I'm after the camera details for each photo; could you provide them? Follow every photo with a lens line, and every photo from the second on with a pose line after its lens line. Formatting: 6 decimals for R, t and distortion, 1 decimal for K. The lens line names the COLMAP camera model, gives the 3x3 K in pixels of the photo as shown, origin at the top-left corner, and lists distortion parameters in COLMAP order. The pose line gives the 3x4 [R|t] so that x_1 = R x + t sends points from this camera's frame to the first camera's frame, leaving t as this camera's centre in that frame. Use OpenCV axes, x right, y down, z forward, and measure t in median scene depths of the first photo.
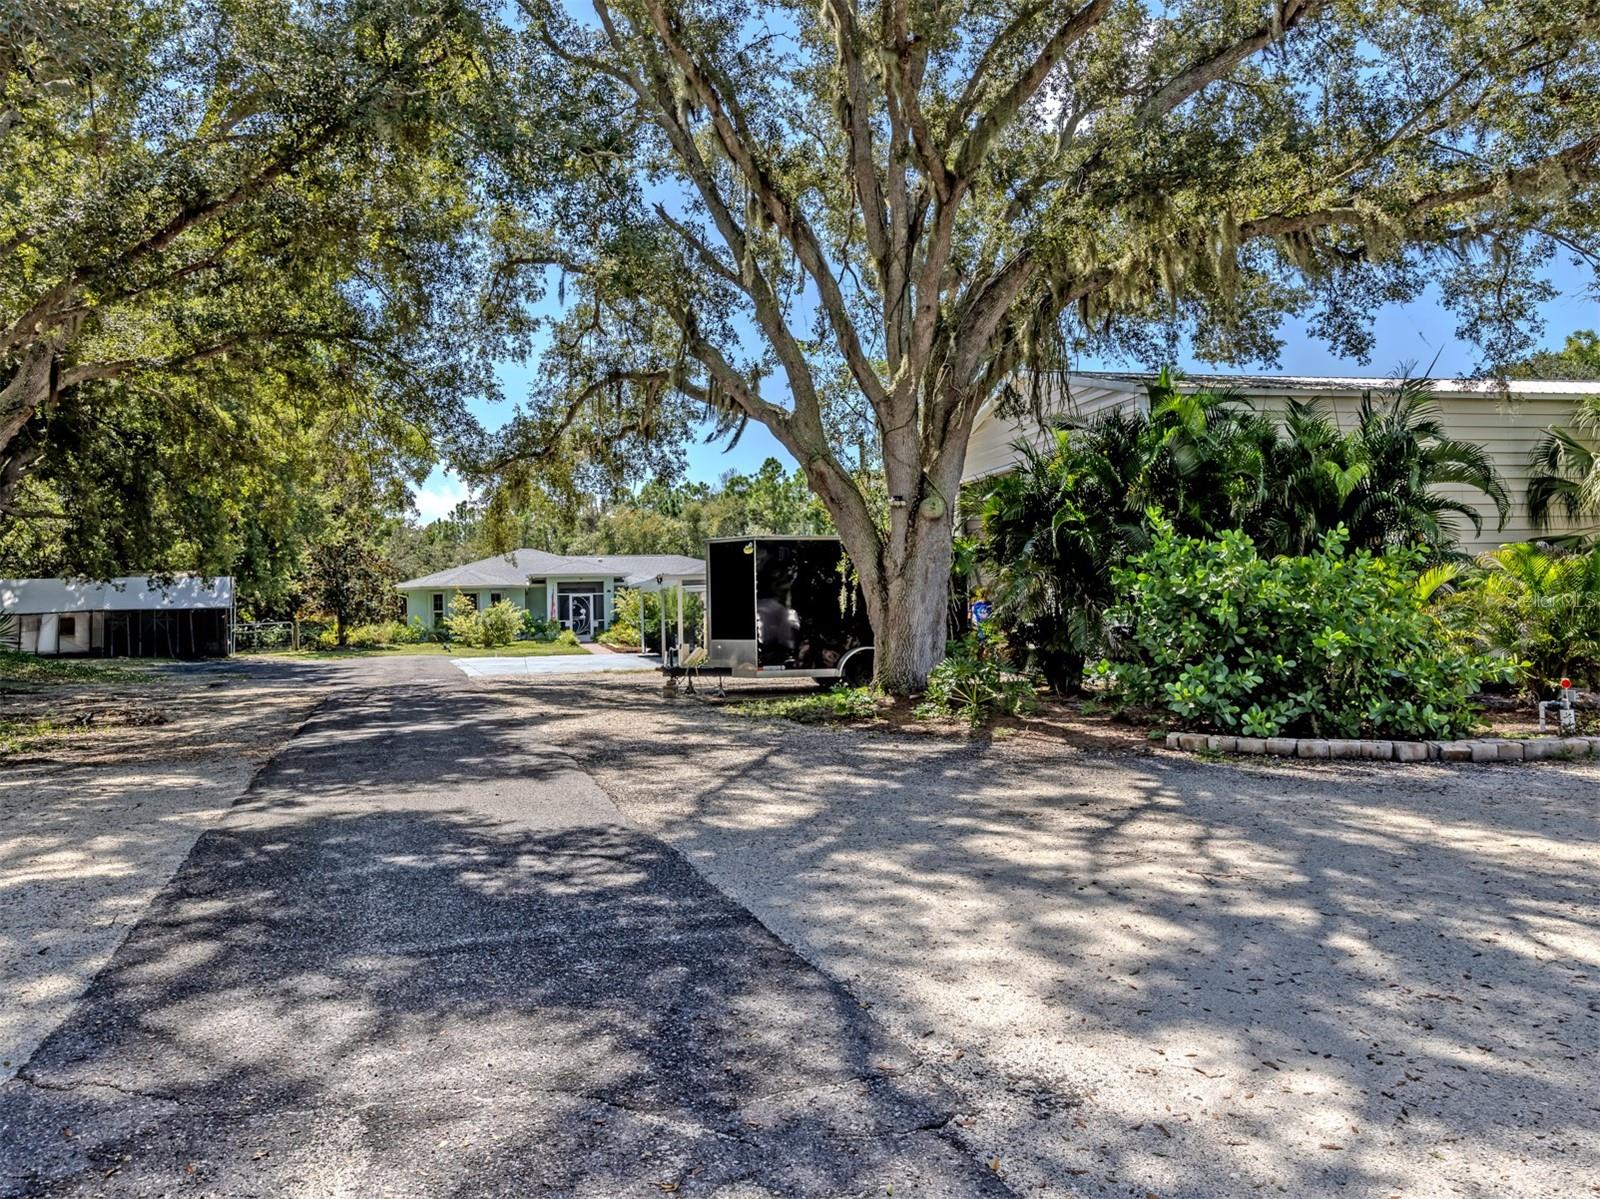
lens RADIAL K [[1077.9, 0, 801.0], [0, 1077.9, 599.4], [0, 0, 1]] dist [0.002925, 0.000172]
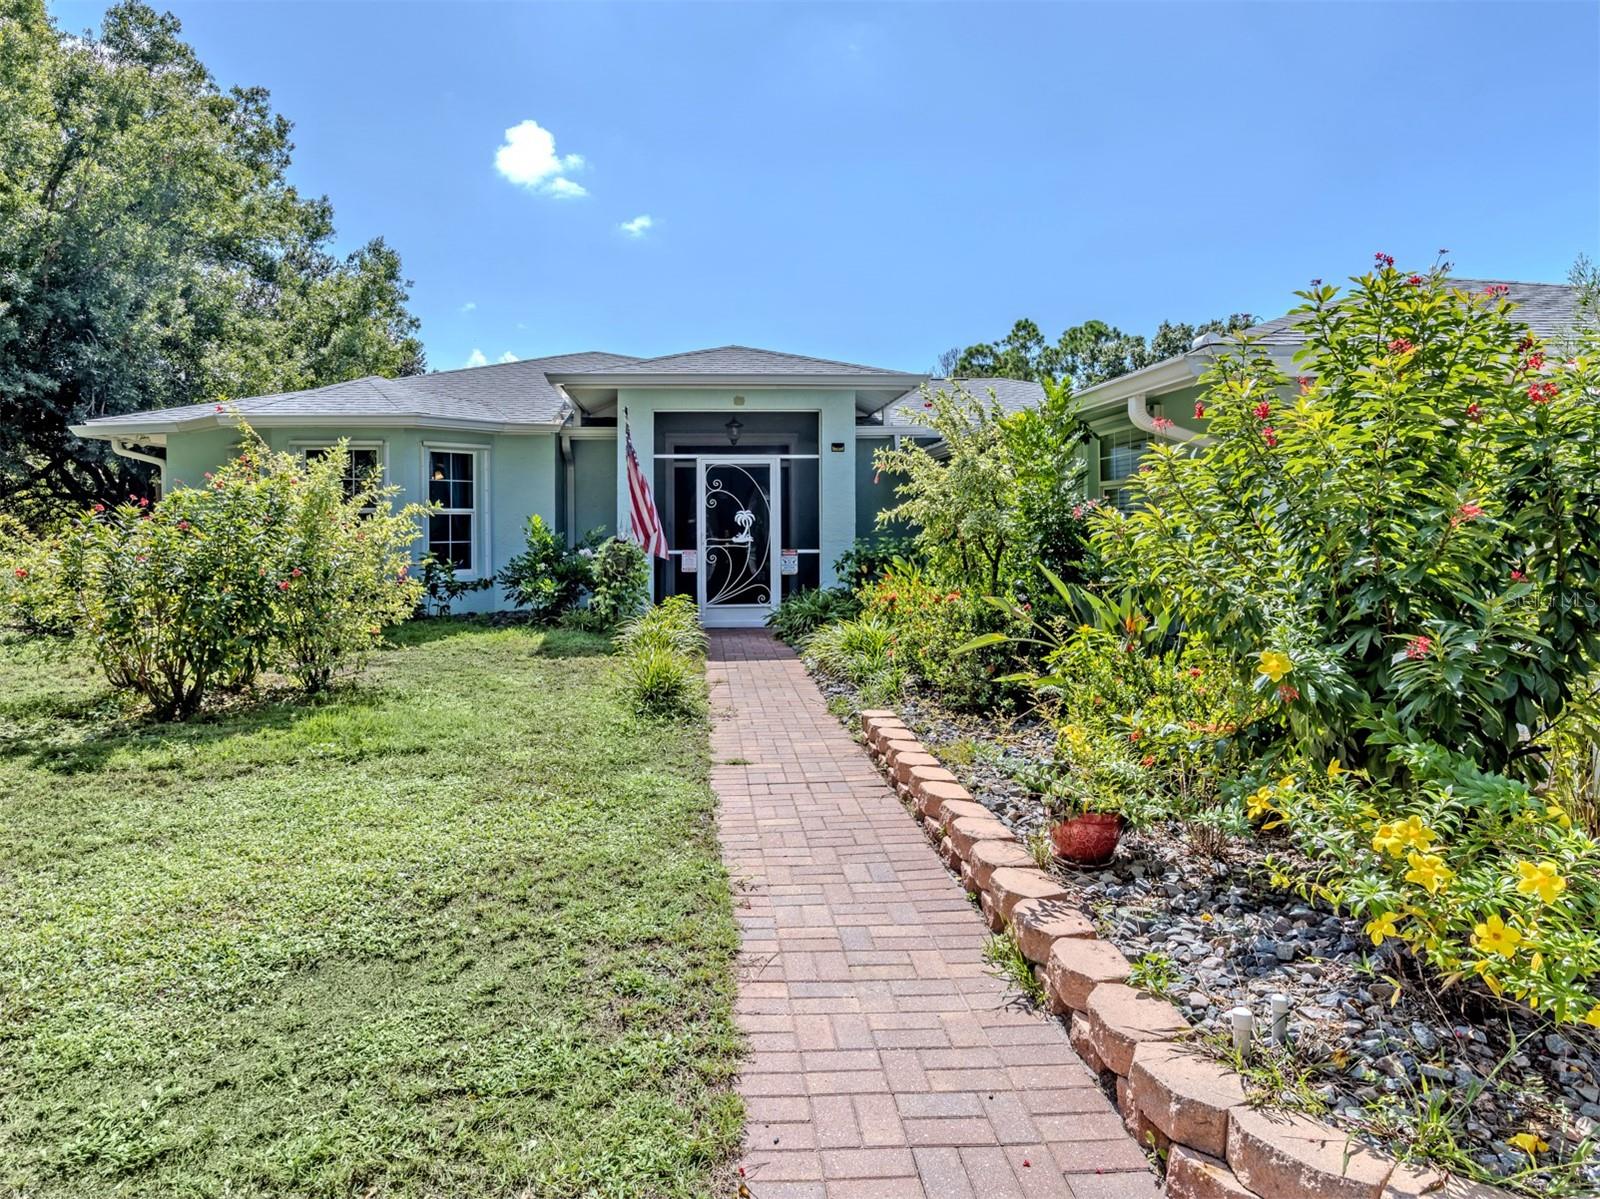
lens RADIAL K [[873.2, 0, 793.6], [0, 873.2, 592.9], [0, 0, 1]] dist [-0.021295, -0.000997]
pose [[0.984267, 0.022197, -0.175288, -0.149203], [-0.008003, 0.996660, 0.081270, 0.011727], [0.176506, -0.078589, 0.981157, 0.777495]]
